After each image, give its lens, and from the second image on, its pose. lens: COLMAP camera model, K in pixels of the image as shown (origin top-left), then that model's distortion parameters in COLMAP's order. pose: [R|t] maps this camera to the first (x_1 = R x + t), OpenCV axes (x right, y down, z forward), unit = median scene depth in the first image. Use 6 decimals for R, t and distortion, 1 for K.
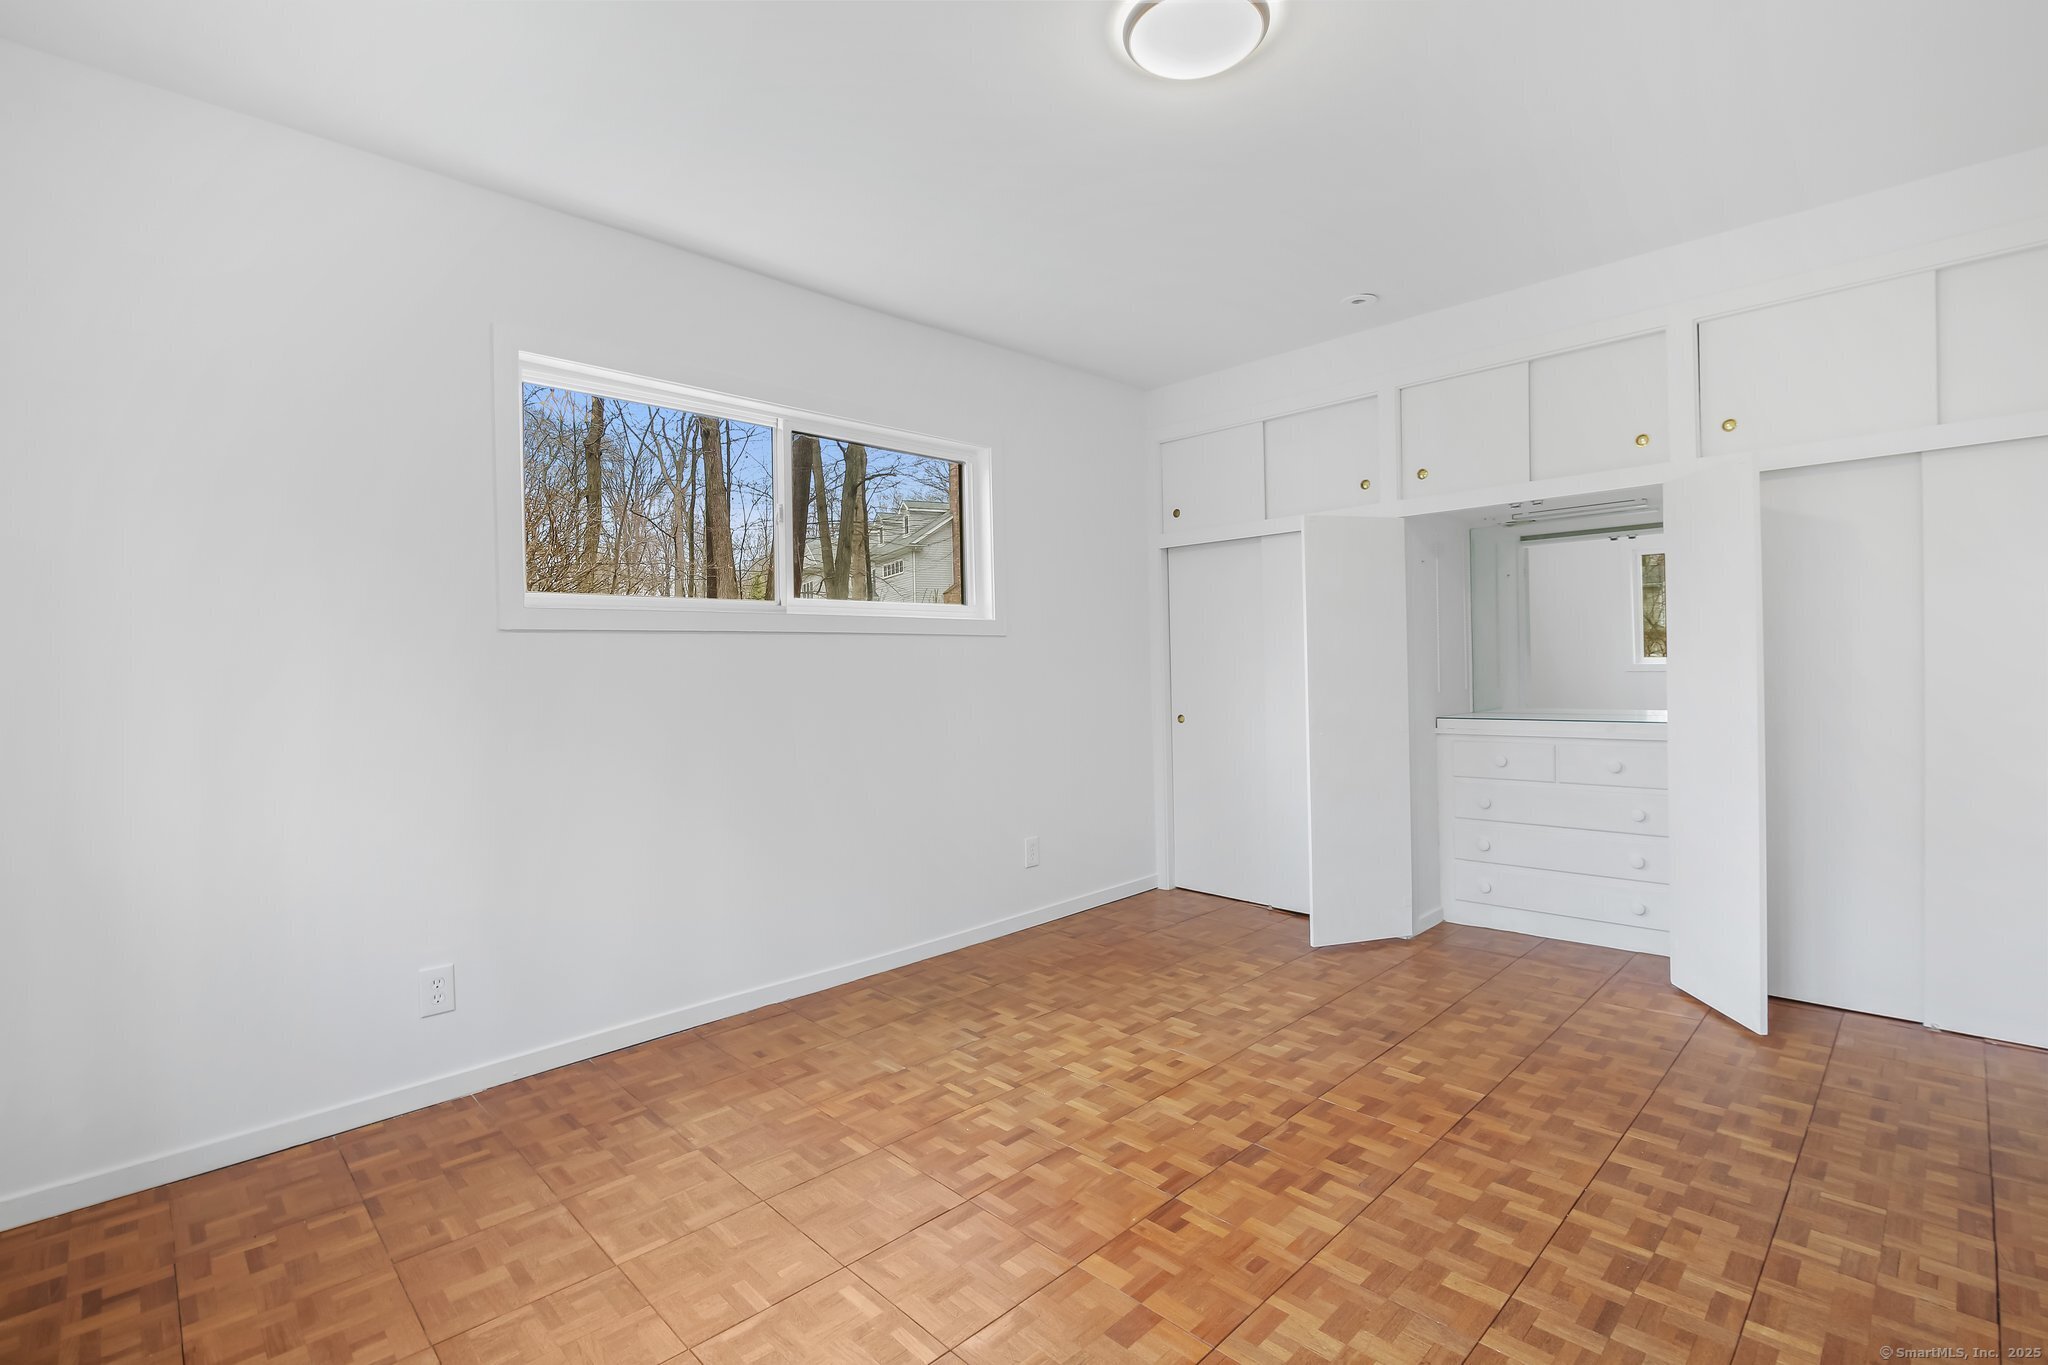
lens RADIAL K [[933.2, 0, 1018.4], [0, 933.2, 679.8], [0, 0, 1]] dist [-0.019709, 0.000606]
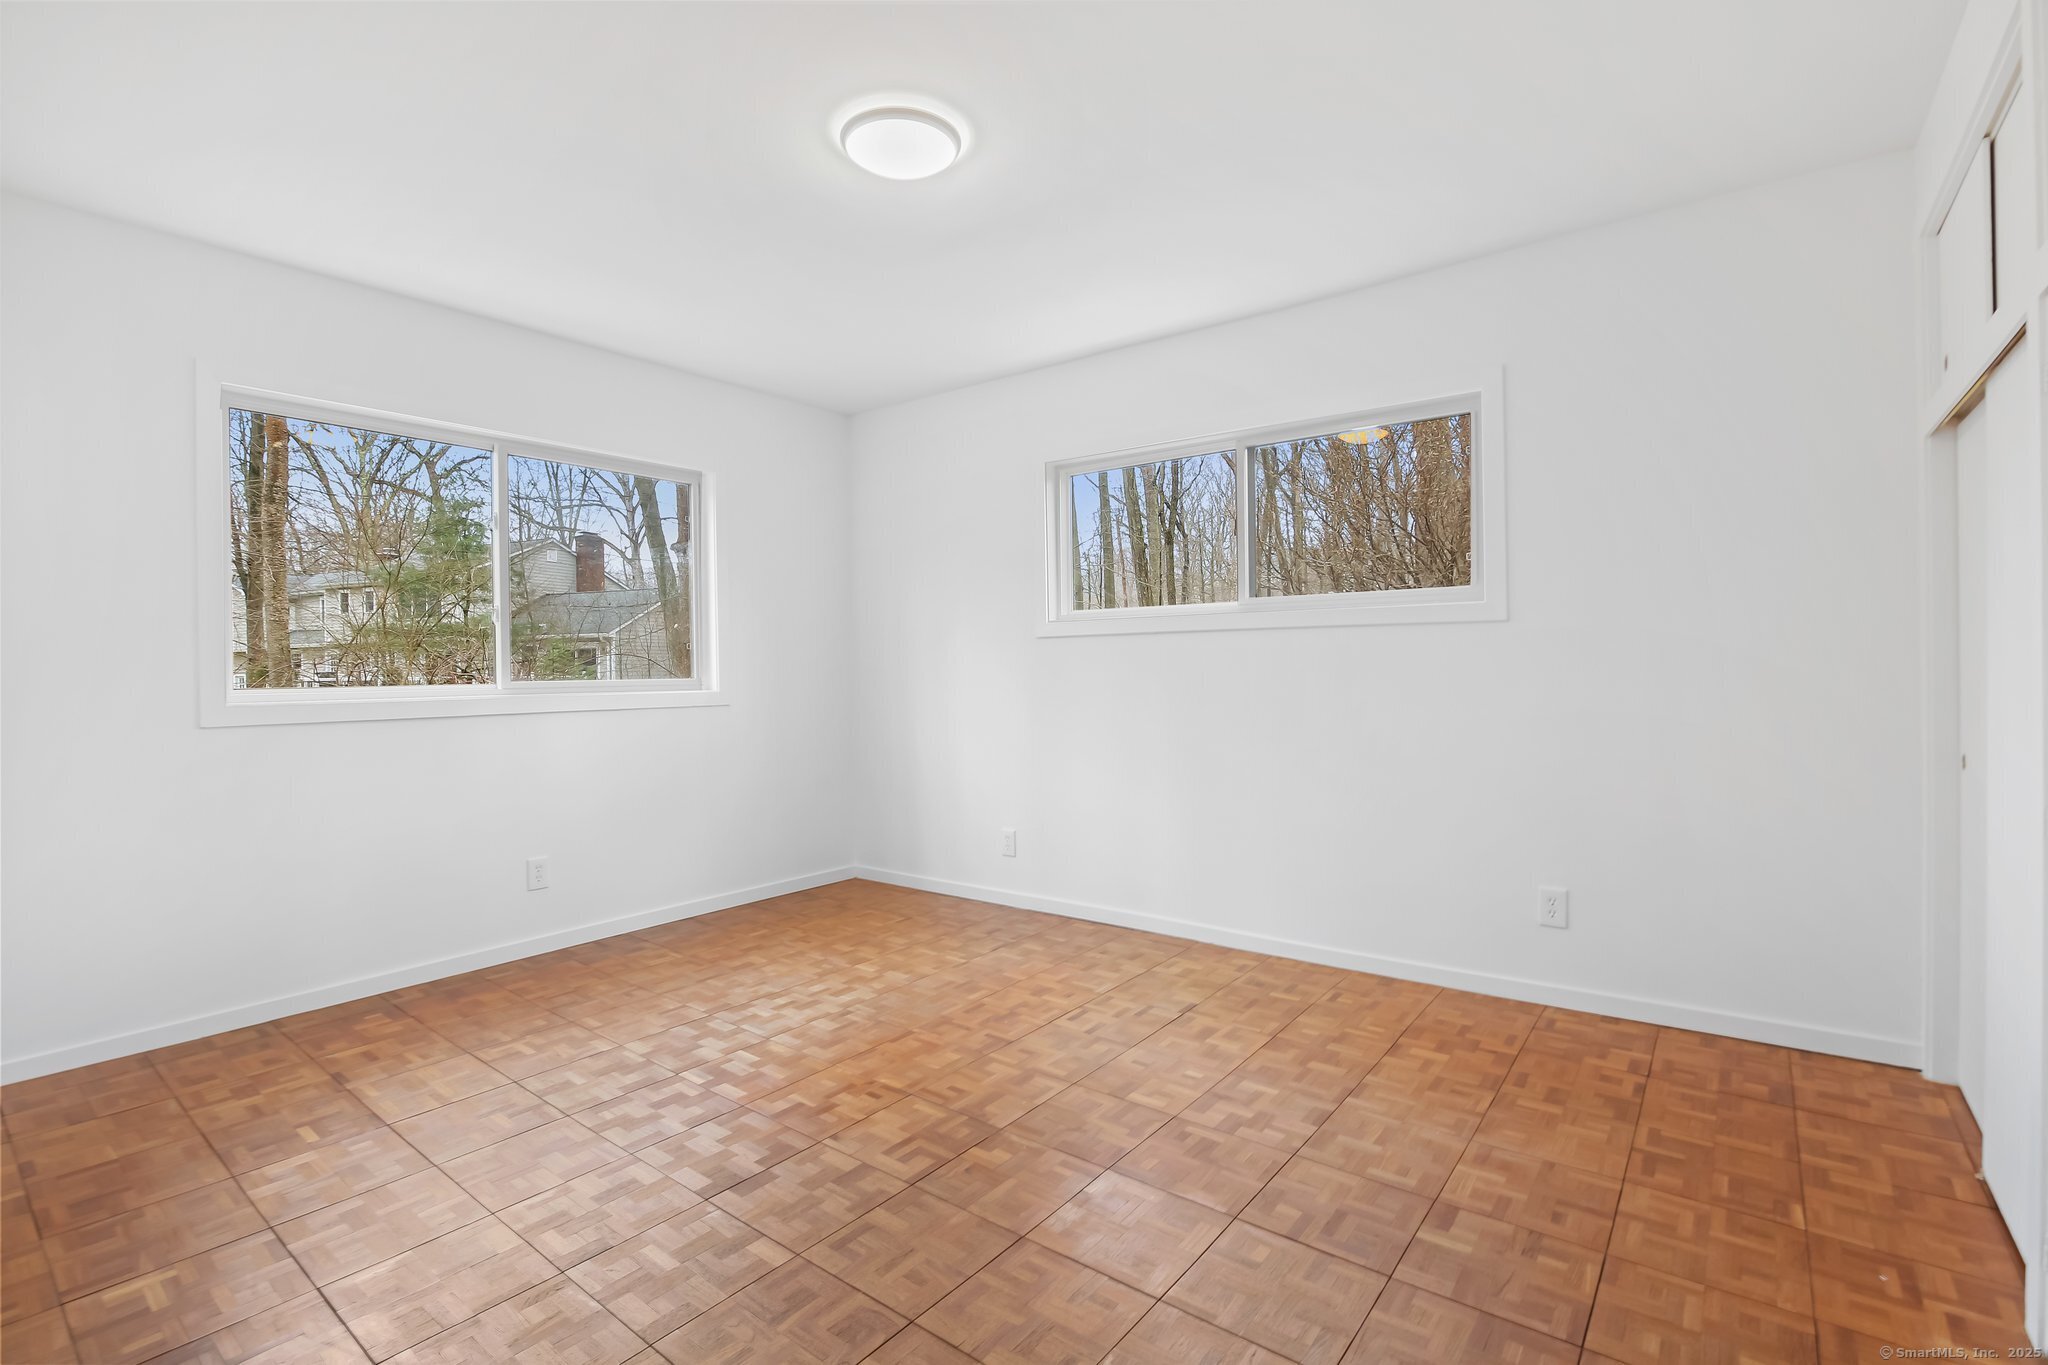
lens RADIAL K [[933.2, 0, 1018.4], [0, 933.2, 679.8], [0, 0, 1]] dist [-0.019709, 0.000606]
pose [[0.125654, 0.031426, -0.991576, 1.135310], [-0.003649, 0.999506, 0.031215, -0.030492], [0.992067, -0.000304, 0.125707, 0.796452]]
